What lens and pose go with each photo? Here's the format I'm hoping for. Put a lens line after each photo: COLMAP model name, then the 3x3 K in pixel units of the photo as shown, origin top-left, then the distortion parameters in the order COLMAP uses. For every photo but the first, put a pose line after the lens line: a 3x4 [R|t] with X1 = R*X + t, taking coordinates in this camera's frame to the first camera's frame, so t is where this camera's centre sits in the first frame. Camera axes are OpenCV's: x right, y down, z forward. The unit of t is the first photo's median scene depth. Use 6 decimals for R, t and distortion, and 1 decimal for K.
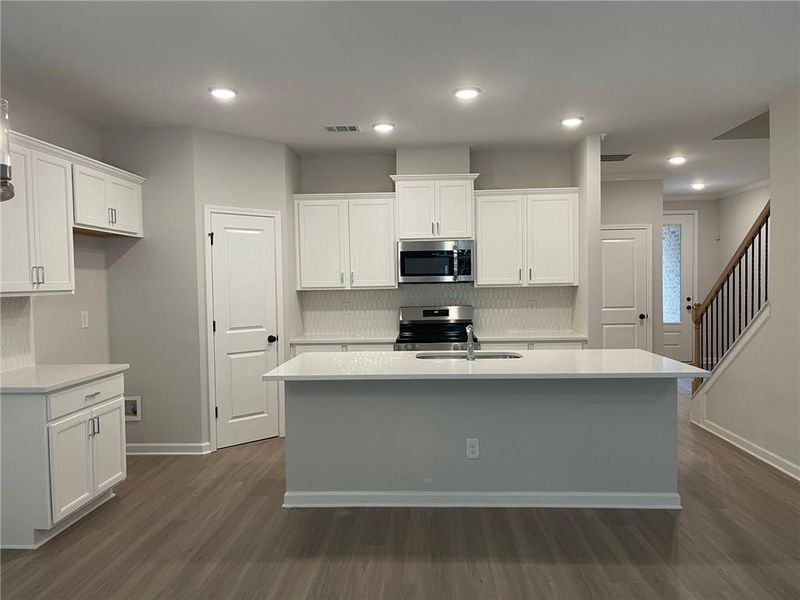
lens RADIAL K [[618.3, 0, 401.8], [0, 618.3, 302.5], [0, 0, 1]] dist [0.063076, -0.057004]
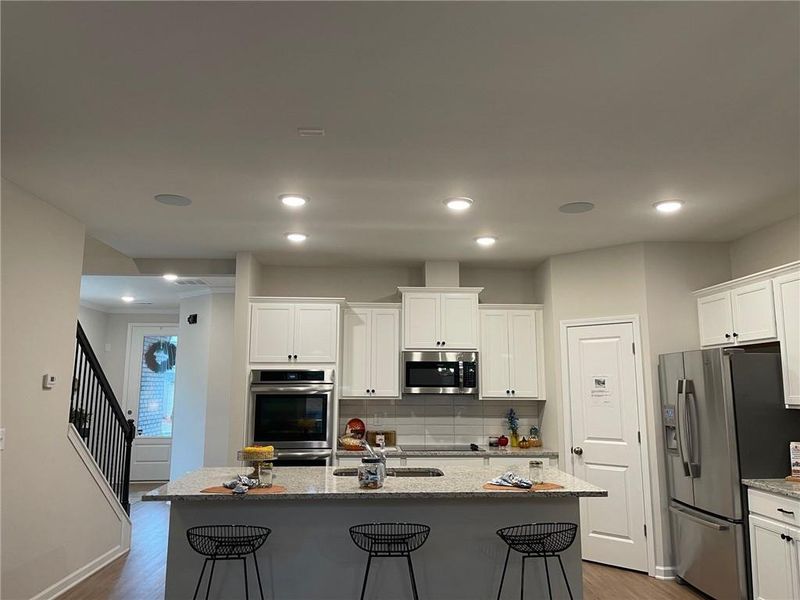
lens RADIAL K [[618.3, 0, 394.7], [0, 618.3, 294.1], [0, 0, 1]] dist [0.063076, -0.057004]
pose [[0.997690, 0.030733, 0.060587, -0.083506], [-0.018599, 0.981315, -0.191507, 0.002419], [-0.065340, 0.189938, 0.979619, 0.003908]]
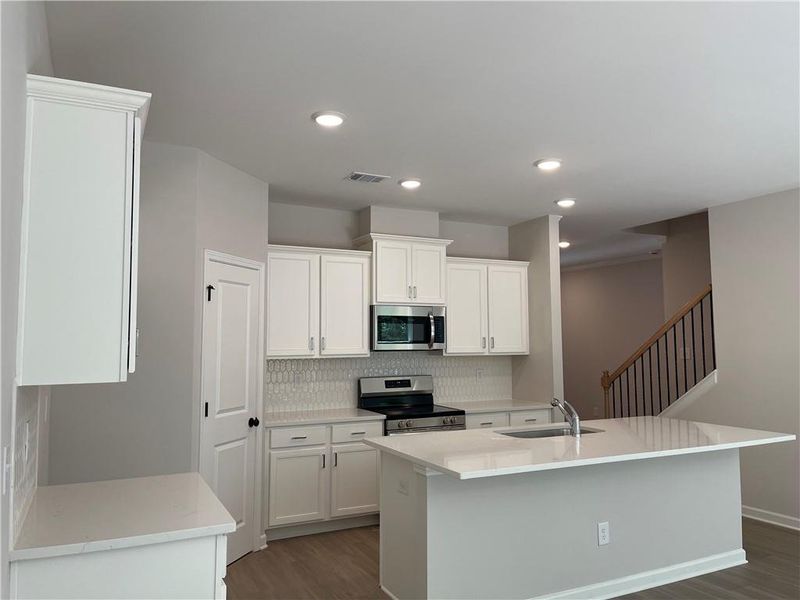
lens RADIAL K [[618.3, 0, 389.5], [0, 618.3, 285.0], [0, 0, 1]] dist [0.063076, -0.057004]
pose [[0.870593, 0.056656, 0.488732, -0.432745], [0.006484, 0.991940, -0.126541, -0.012508], [-0.491962, 0.113335, 0.863208, 0.201164]]
